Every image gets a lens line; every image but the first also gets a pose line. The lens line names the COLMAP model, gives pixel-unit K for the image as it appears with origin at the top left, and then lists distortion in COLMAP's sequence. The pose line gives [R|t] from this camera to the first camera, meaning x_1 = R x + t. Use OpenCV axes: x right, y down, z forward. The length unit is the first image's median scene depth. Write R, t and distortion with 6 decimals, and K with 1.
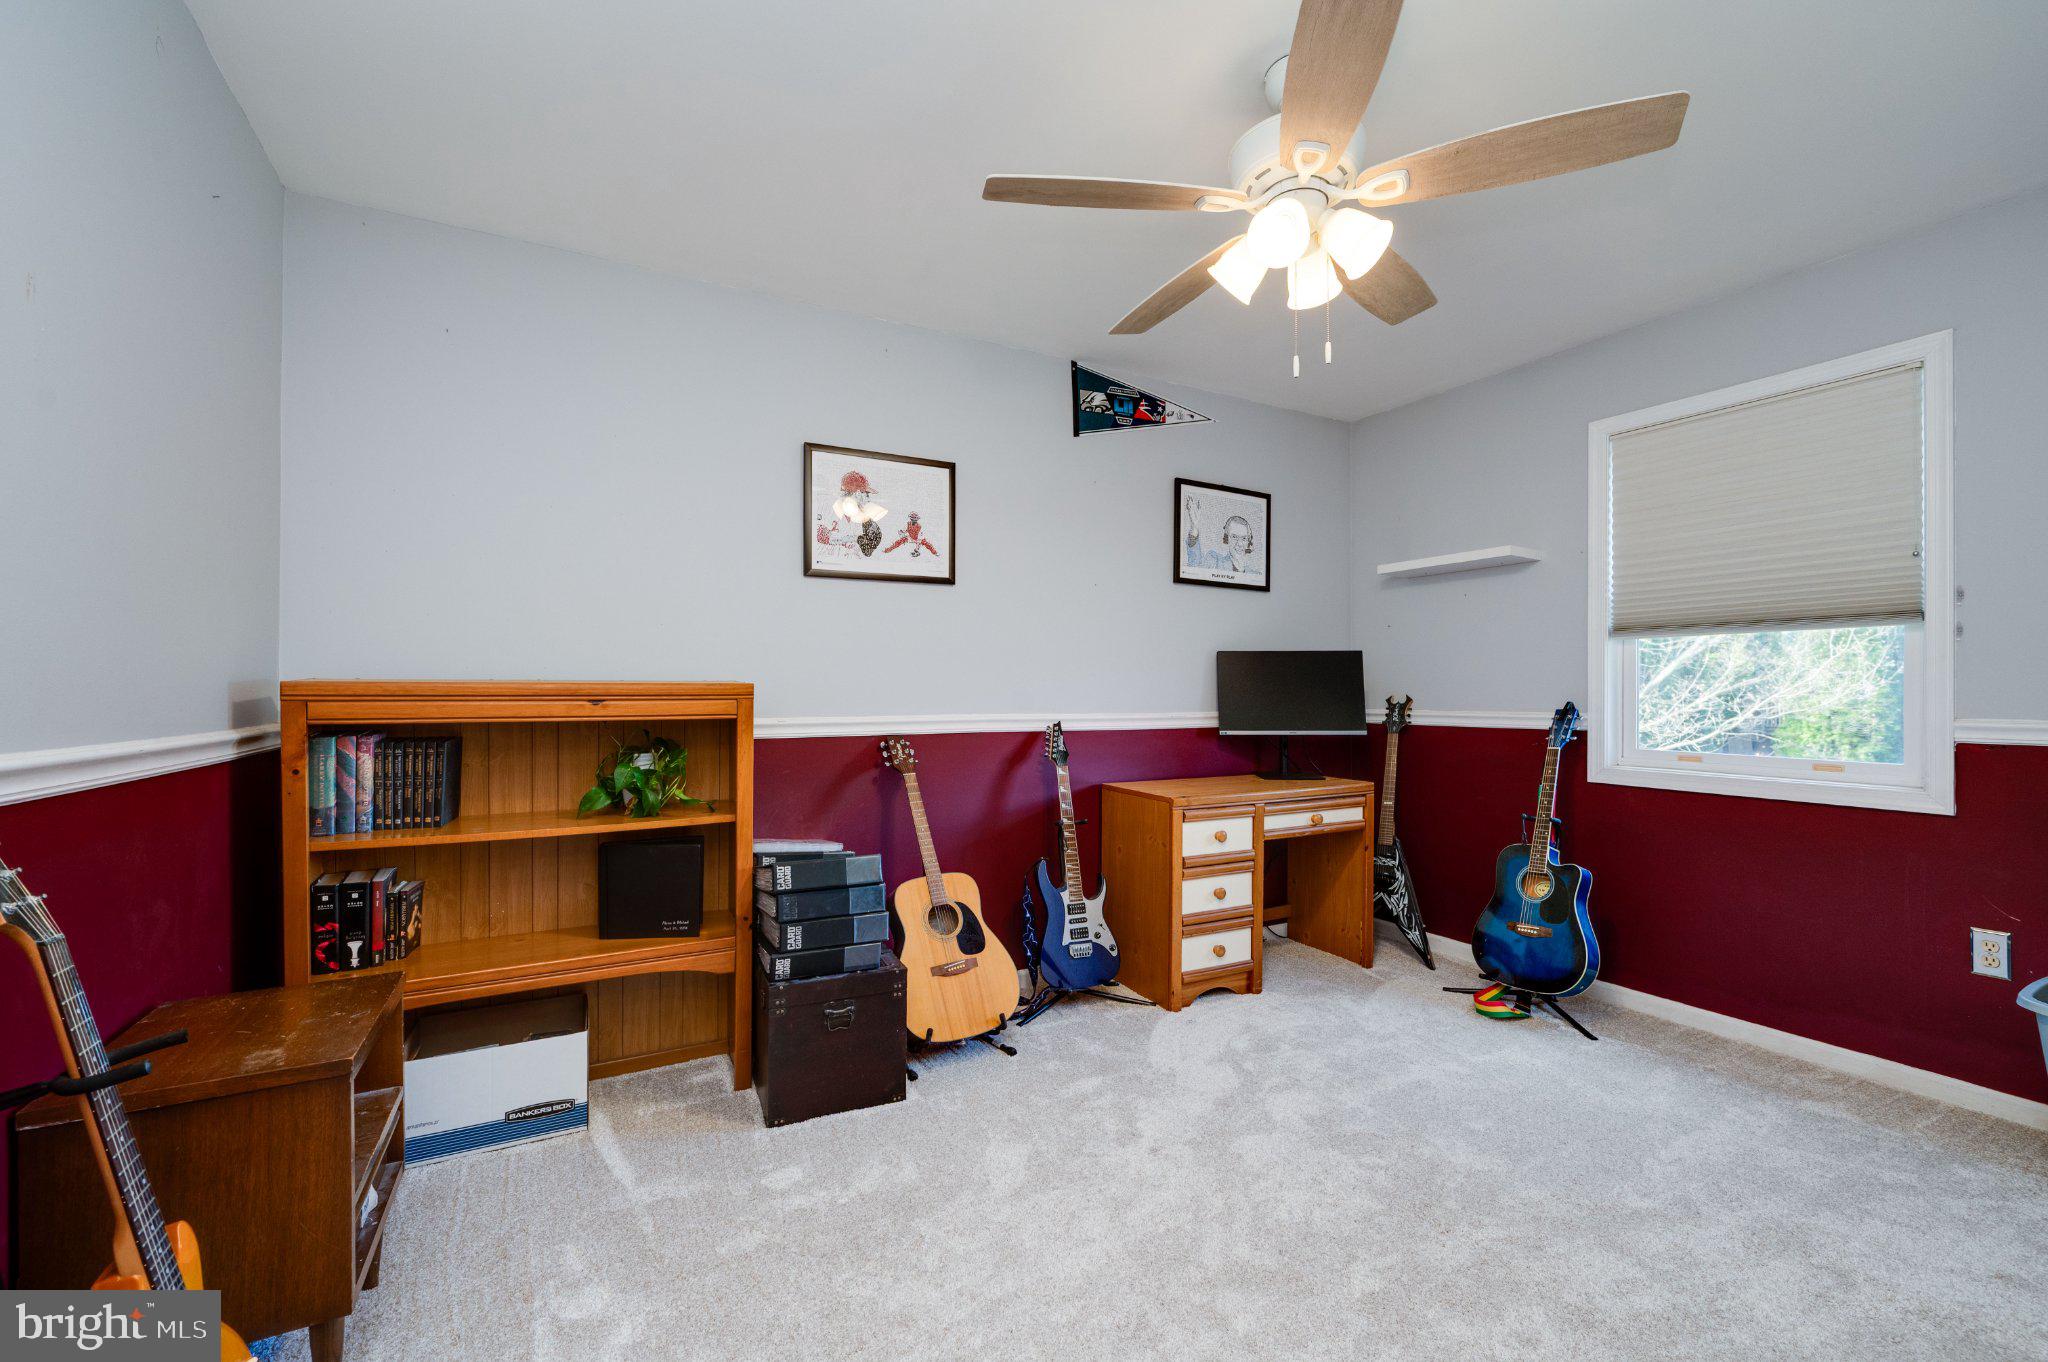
lens RADIAL K [[831.8, 0, 991.1], [0, 831.8, 700.7], [0, 0, 1]] dist [-0.001878, -0.000173]
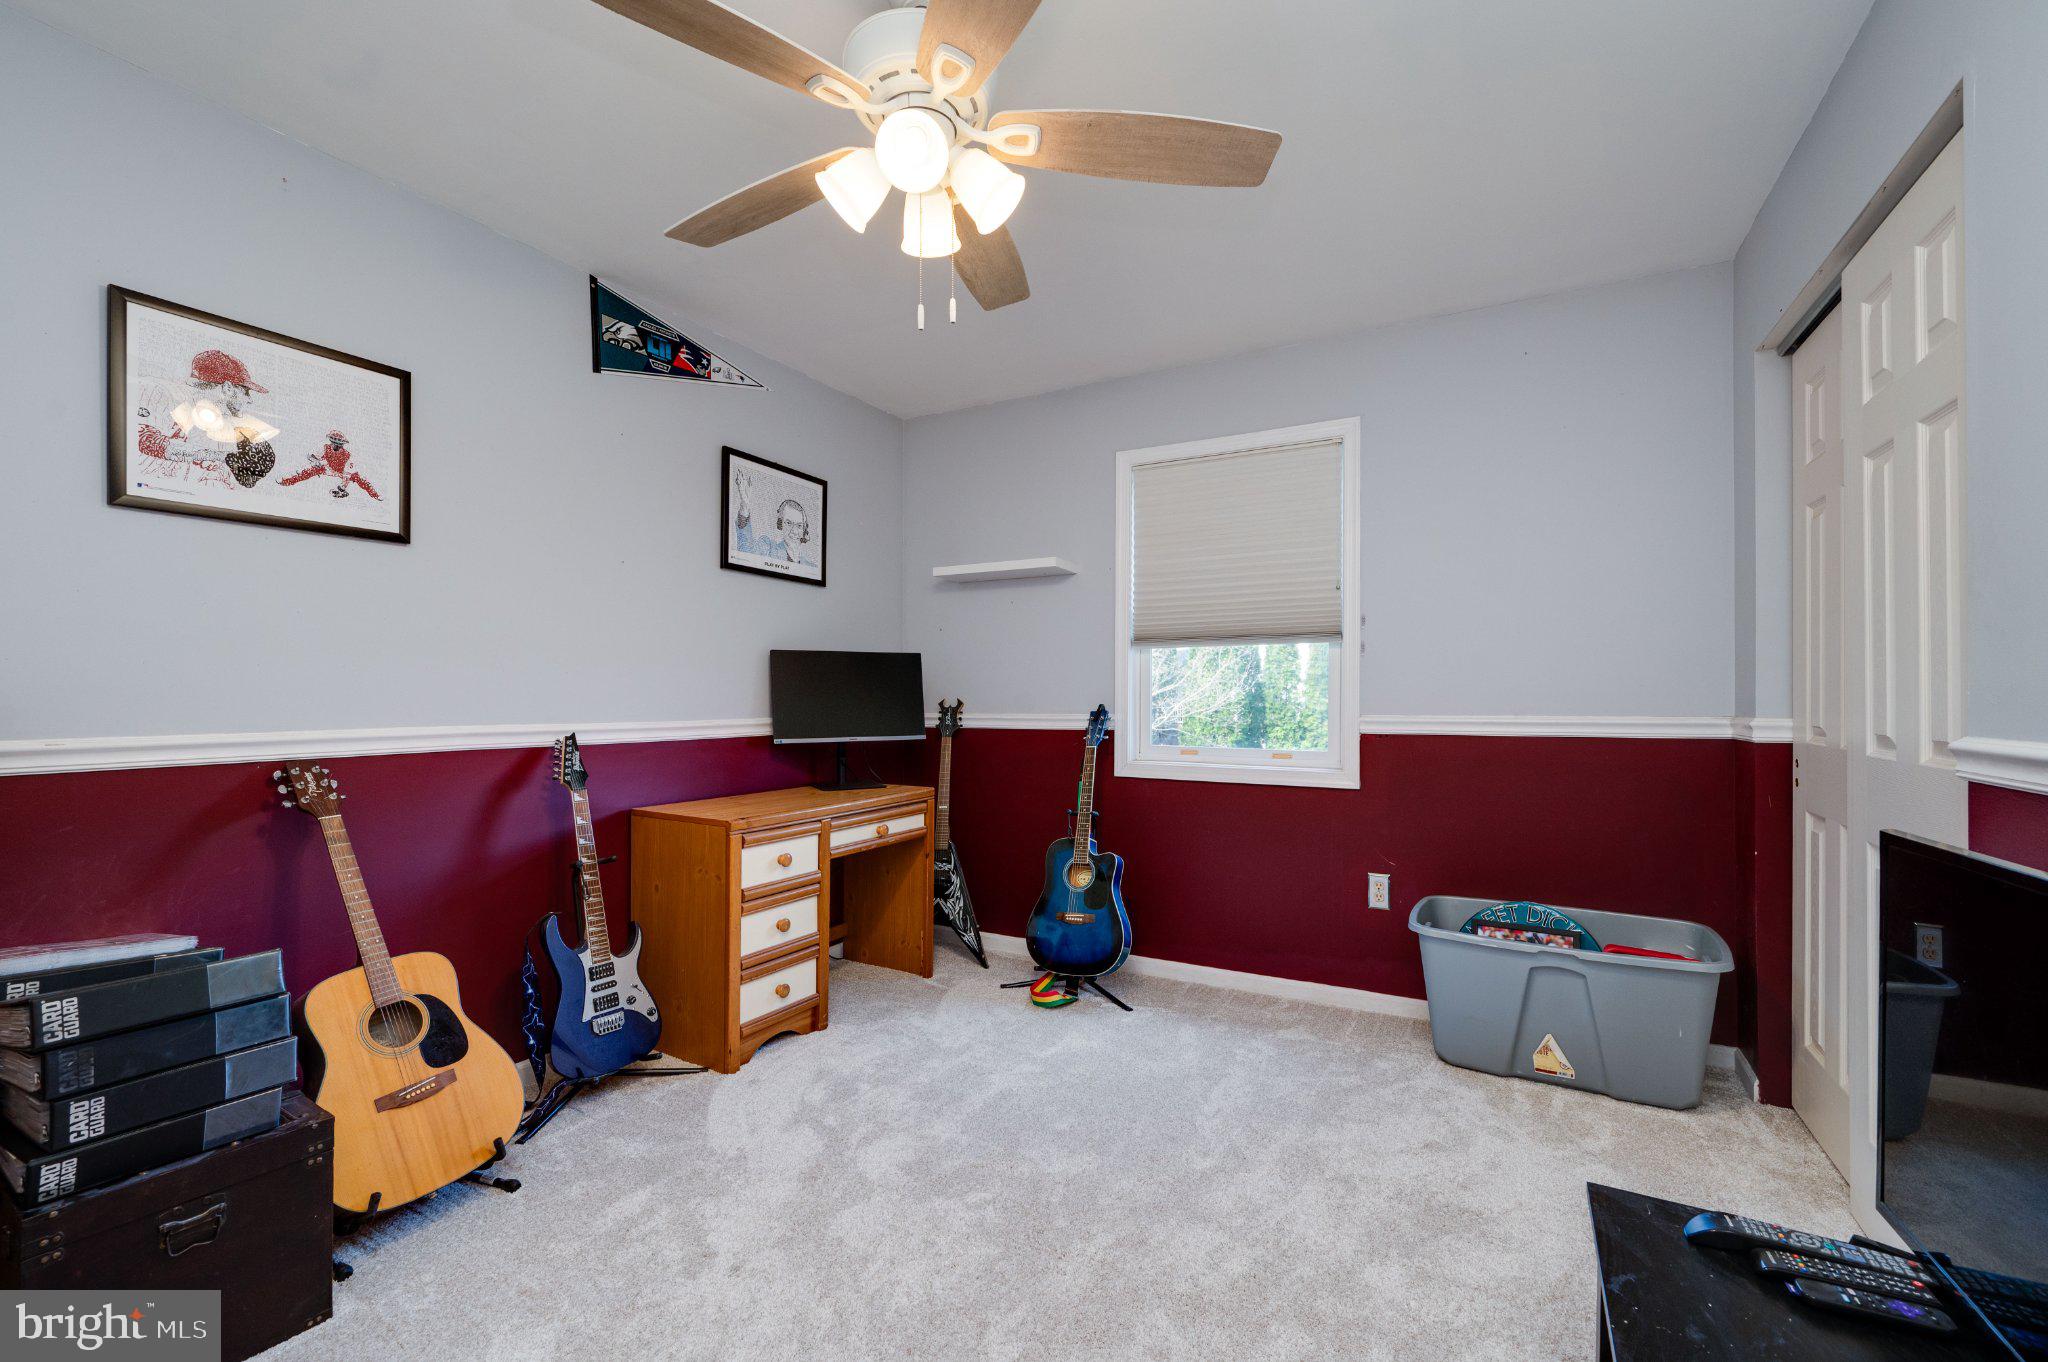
lens RADIAL K [[831.8, 0, 991.1], [0, 831.8, 700.7], [0, 0, 1]] dist [-0.001878, -0.000173]
pose [[0.826694, -0.003181, 0.562643, -0.036519], [0.006720, 0.999969, -0.004219, 0.000311], [-0.562612, 0.007269, 0.826689, 0.151266]]
